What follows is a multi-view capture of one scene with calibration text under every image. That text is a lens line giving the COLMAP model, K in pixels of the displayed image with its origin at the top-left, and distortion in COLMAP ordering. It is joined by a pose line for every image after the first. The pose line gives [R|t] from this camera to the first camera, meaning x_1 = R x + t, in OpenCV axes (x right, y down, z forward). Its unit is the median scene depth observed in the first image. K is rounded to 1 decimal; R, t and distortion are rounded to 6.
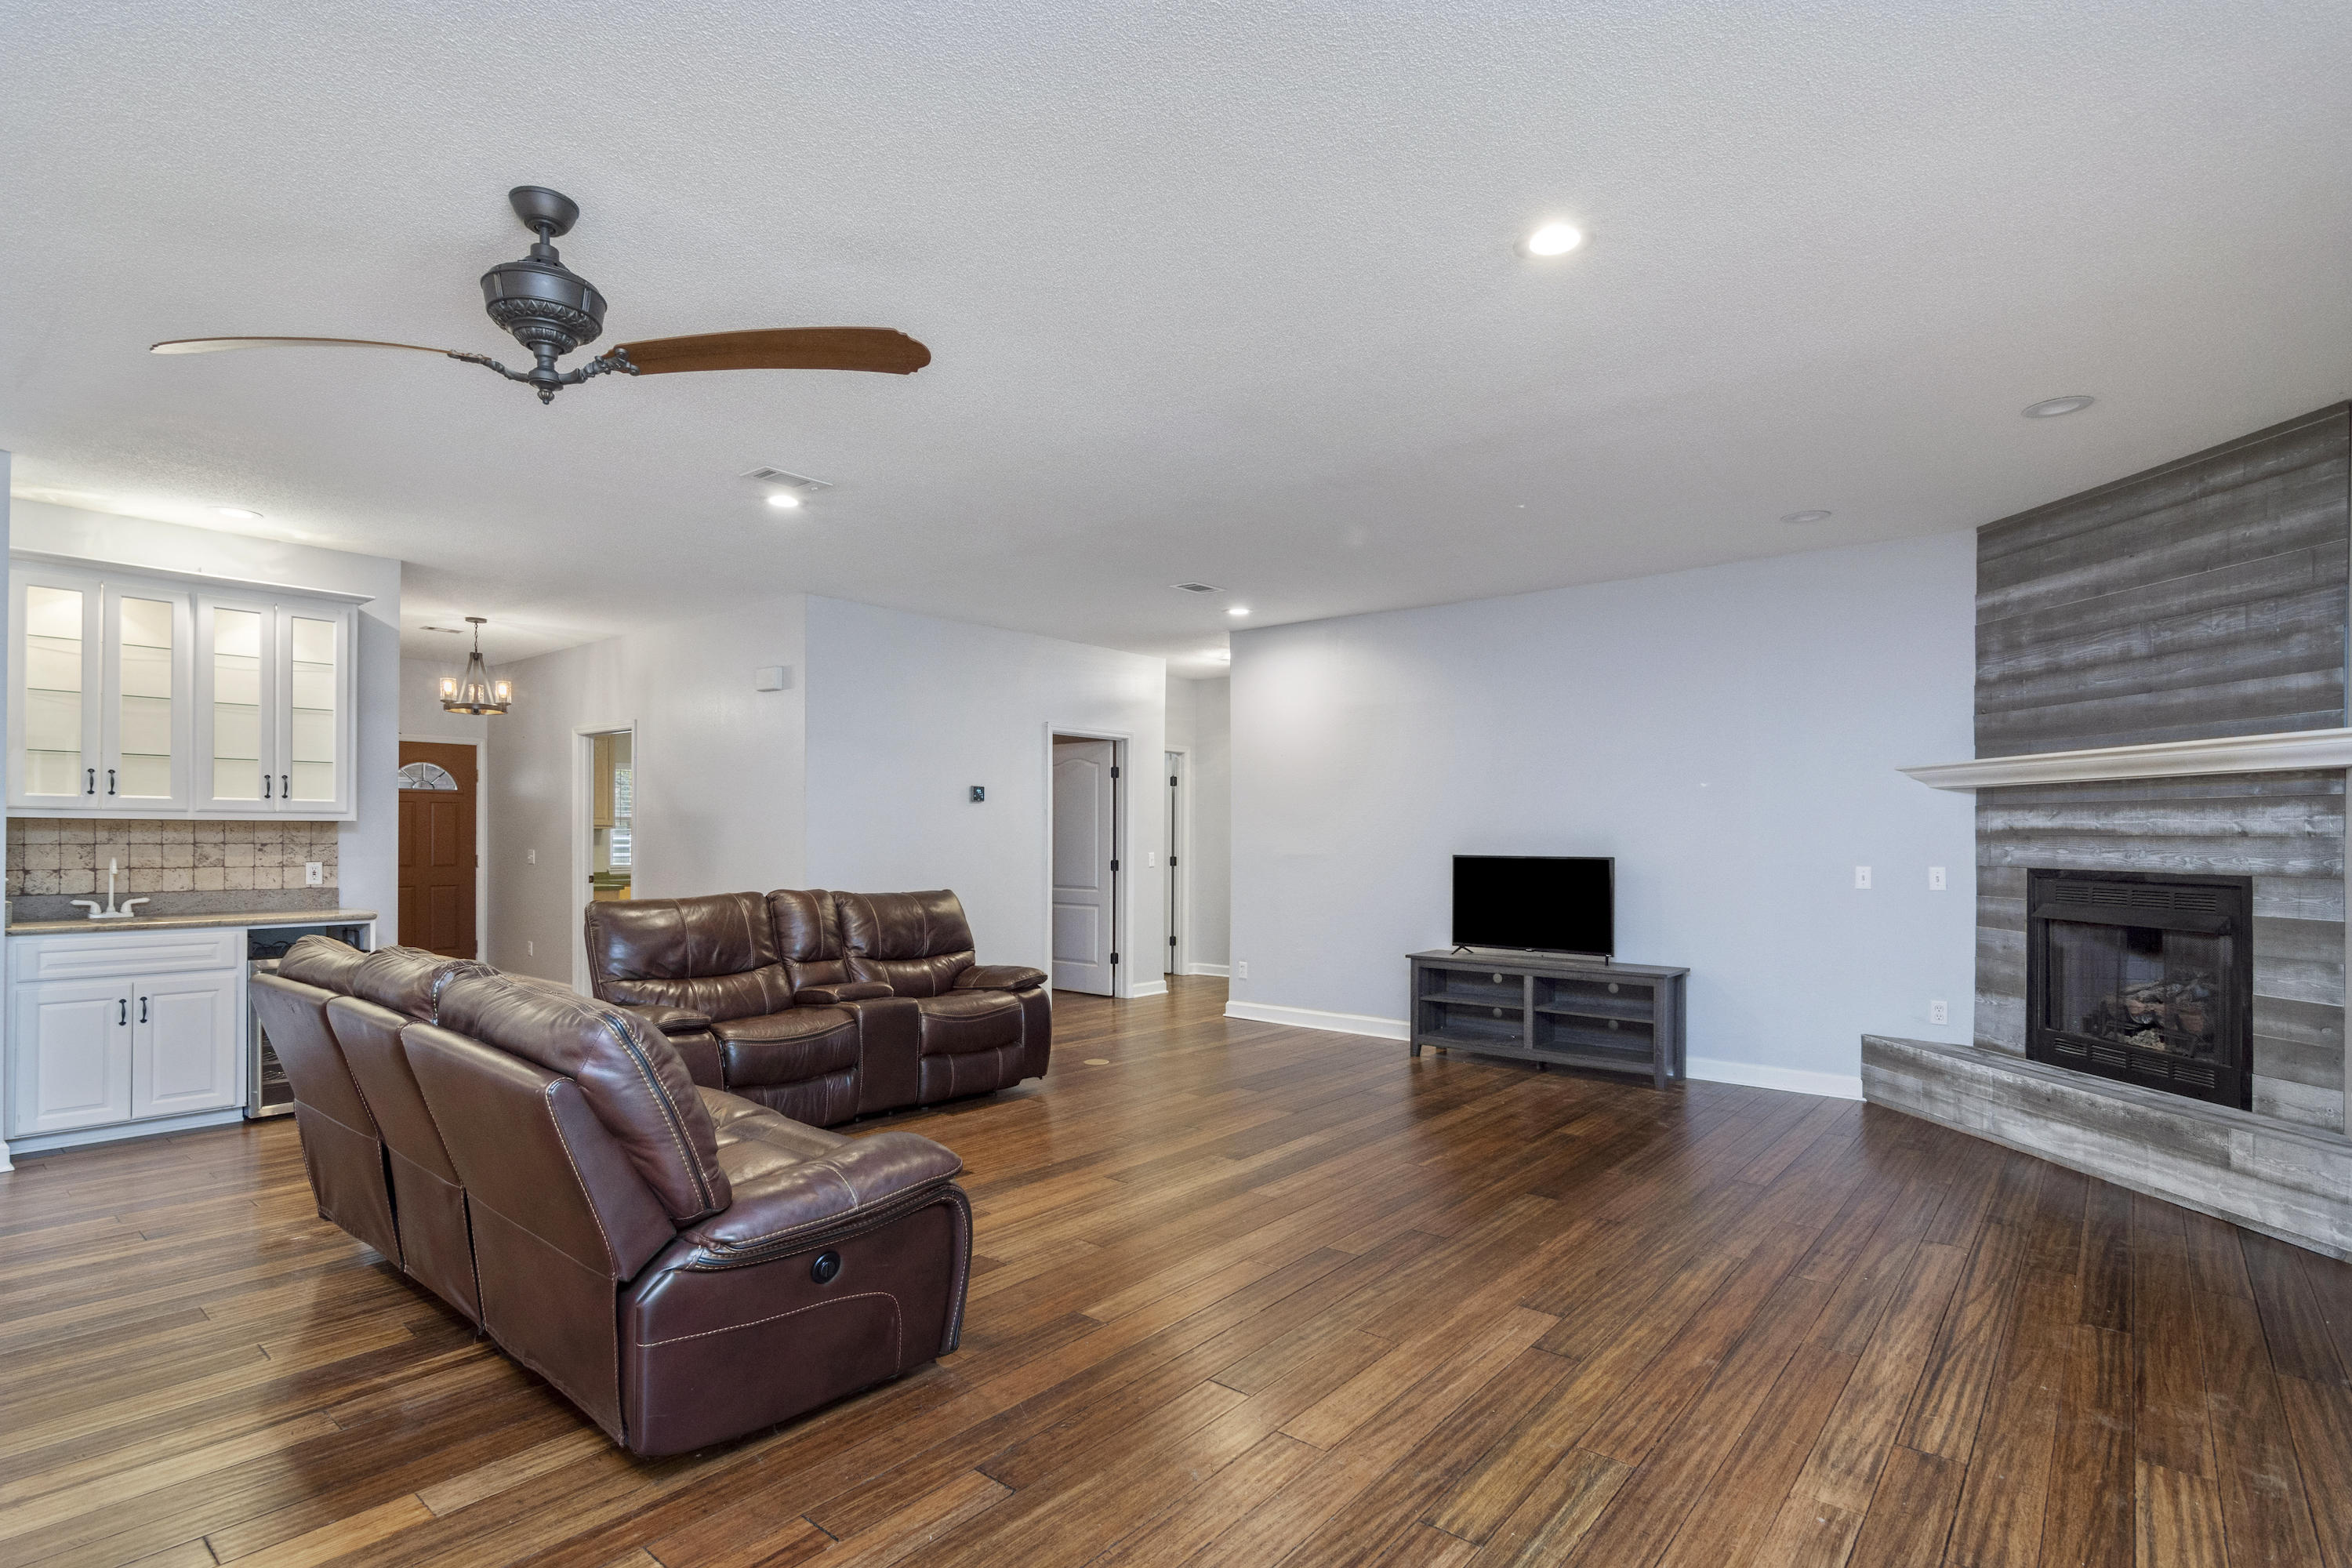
lens RADIAL K [[1149.6, 0, 1122.5], [0, 1149.6, 836.6], [0, 0, 1]] dist [0.006489, 0.002125]
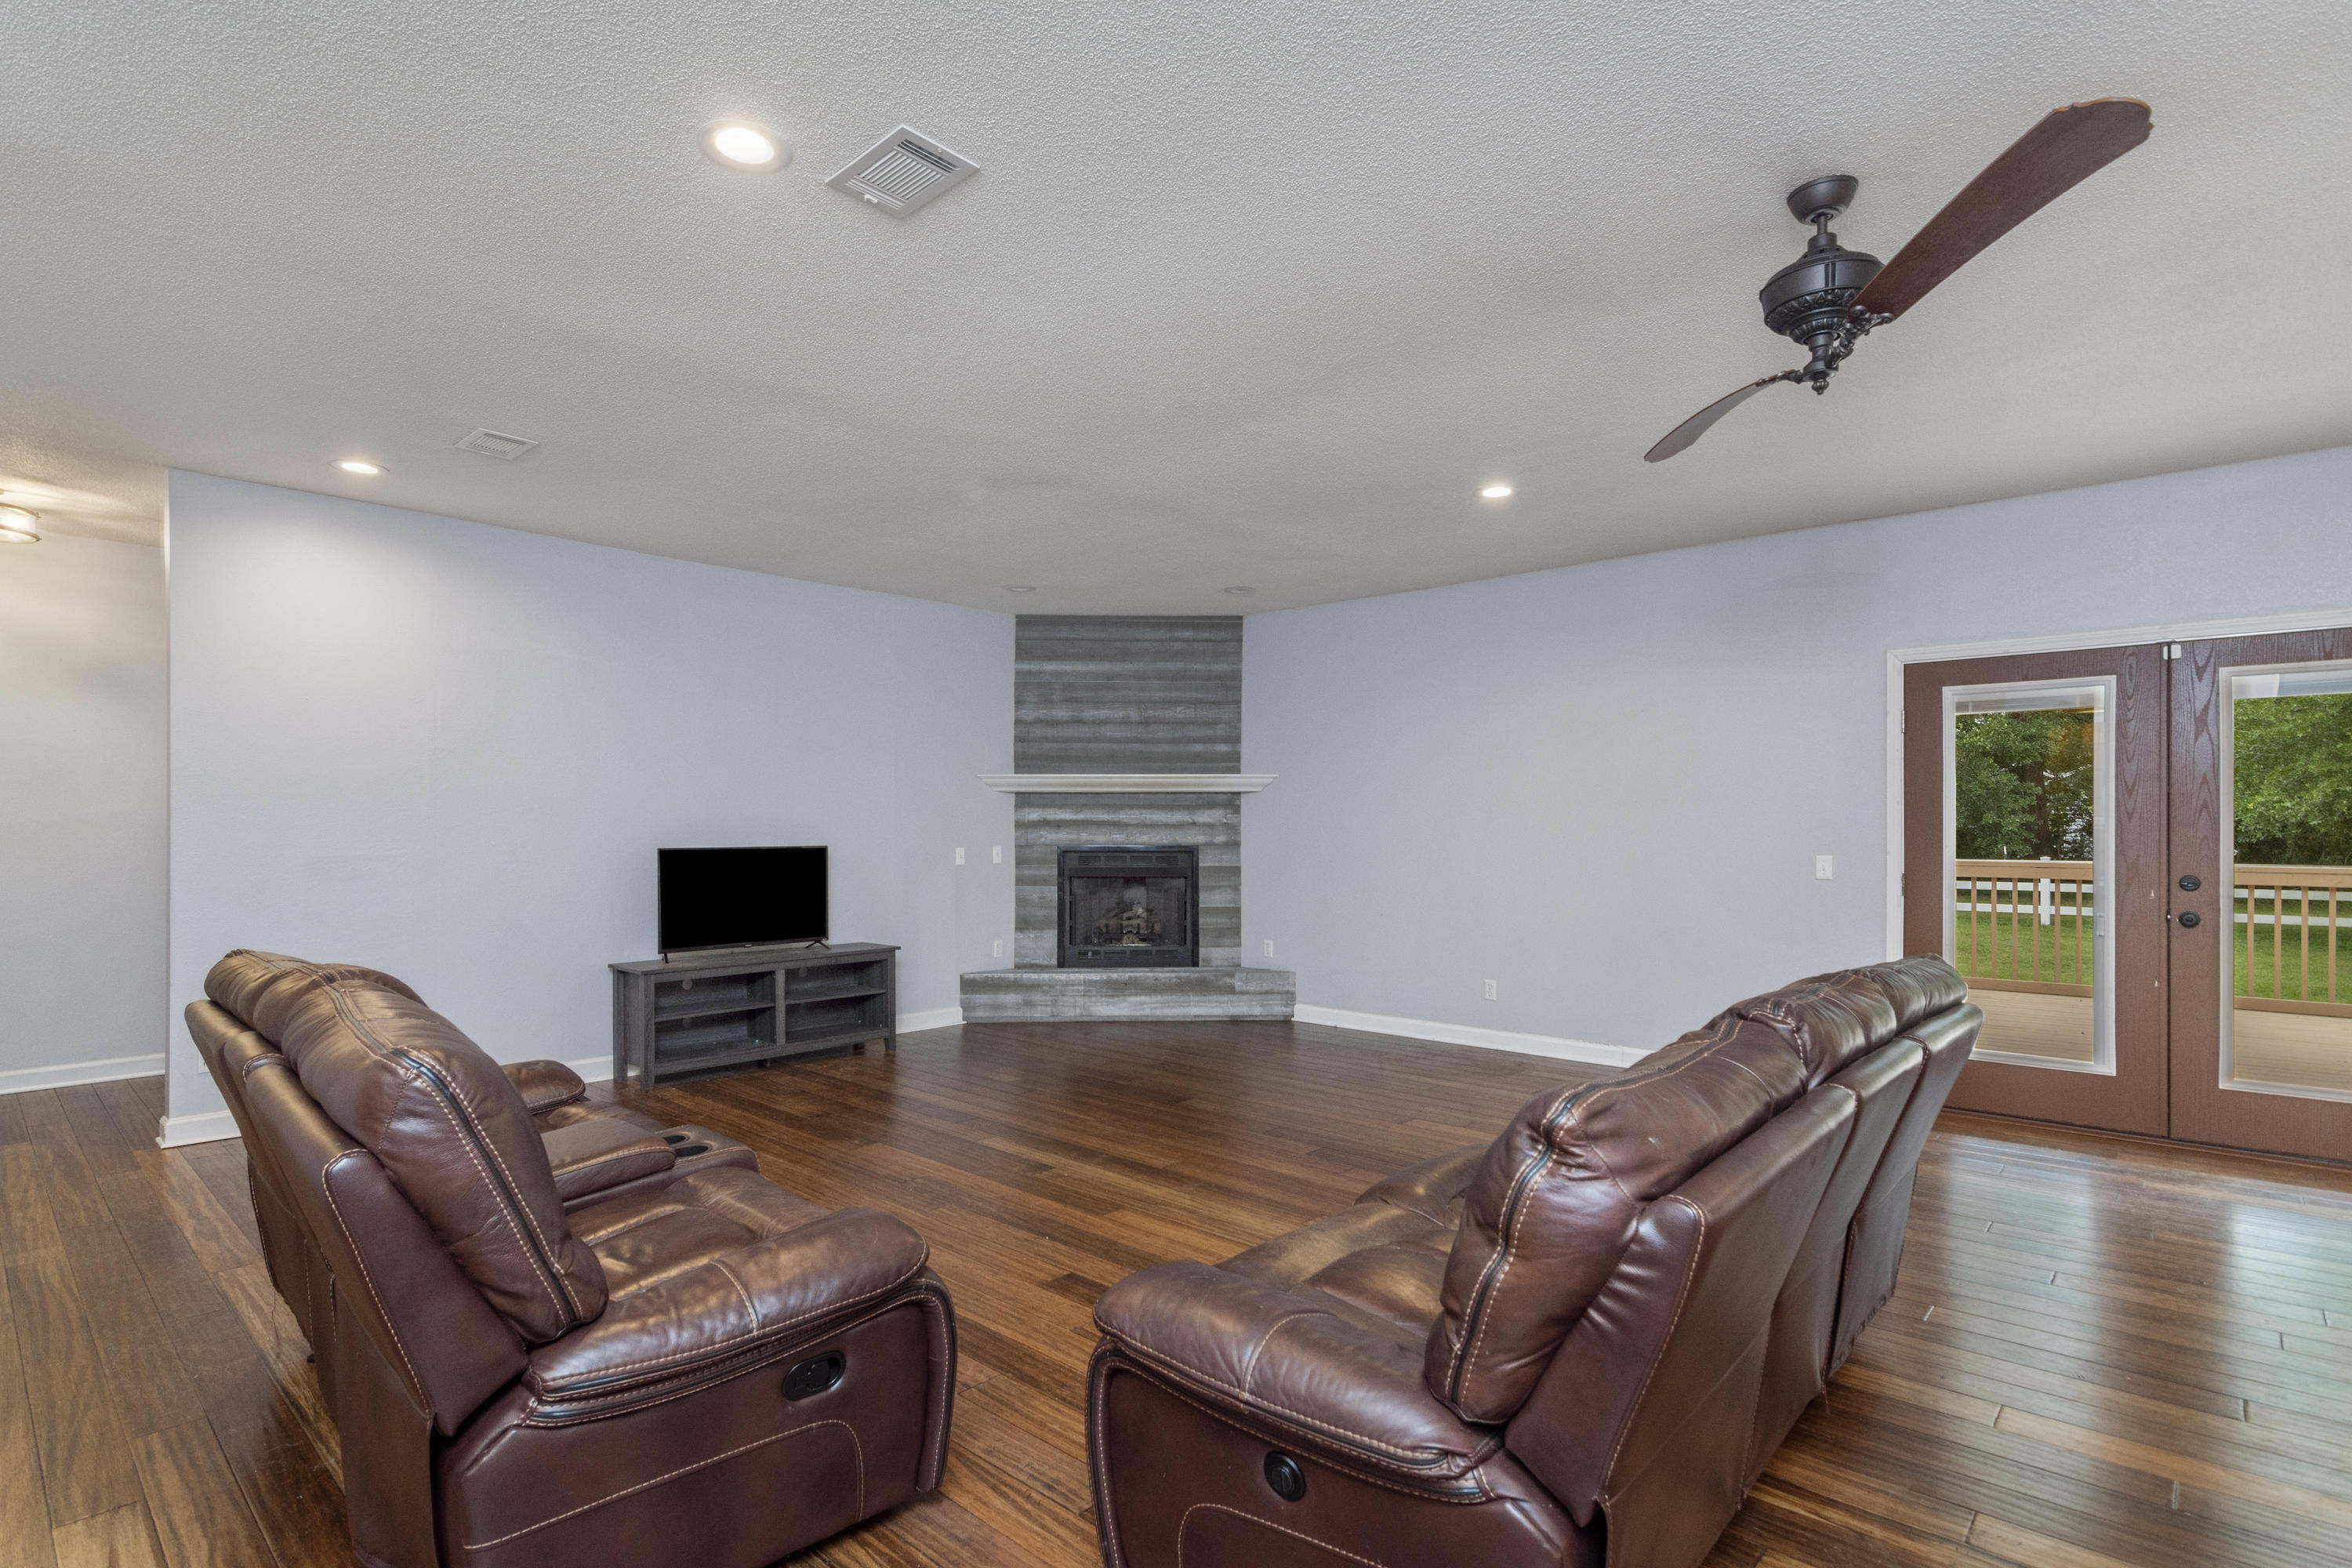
lens RADIAL K [[1149.6, 0, 1206.6], [0, 1149.6, 840.2], [0, 0, 1]] dist [0.006489, 0.002125]
pose [[0.008619, -0.015296, 0.999846, -0.811397], [0.002337, 0.999881, 0.015276, -0.003306], [-0.999960, 0.002204, 0.008654, 0.833719]]
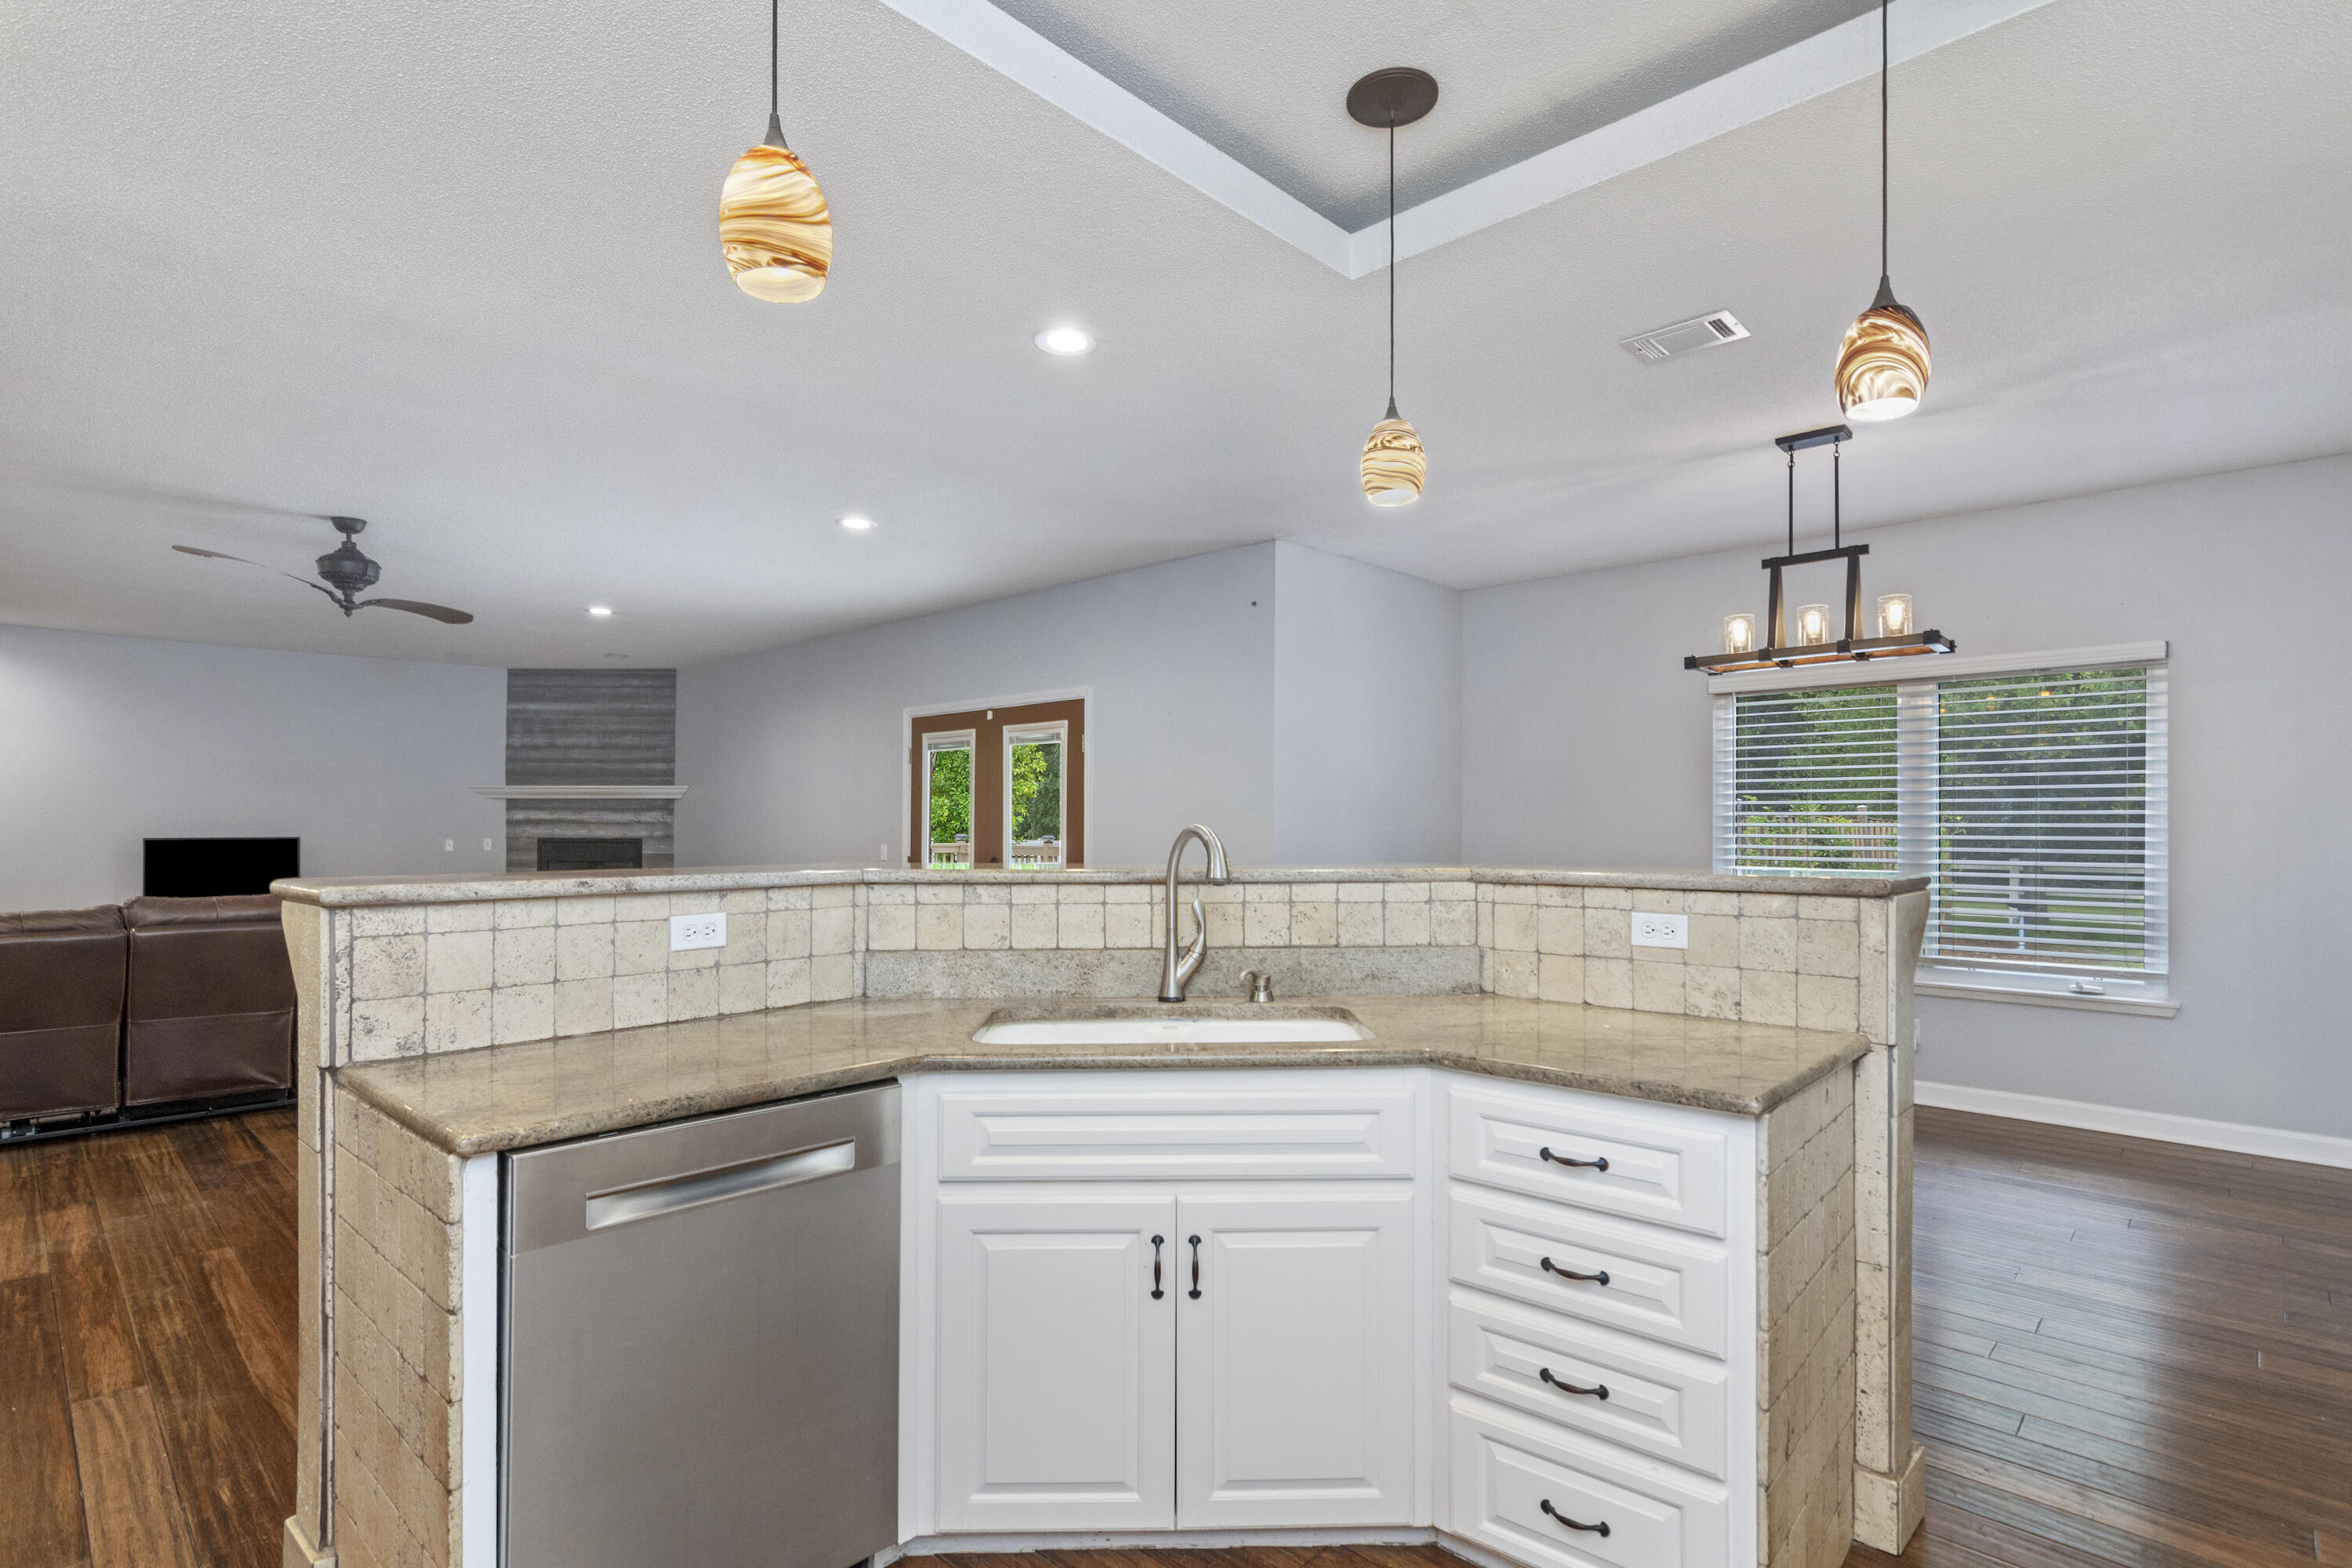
lens RADIAL K [[1149.6, 0, 1229.5], [0, 1149.6, 816.8], [0, 0, 1]] dist [0.006489, 0.002125]
pose [[0.029681, 0.003217, 0.999554, -1.361646], [0.001274, 0.999994, -0.003257, -0.003353], [-0.999559, 0.001370, 0.029677, -0.345622]]
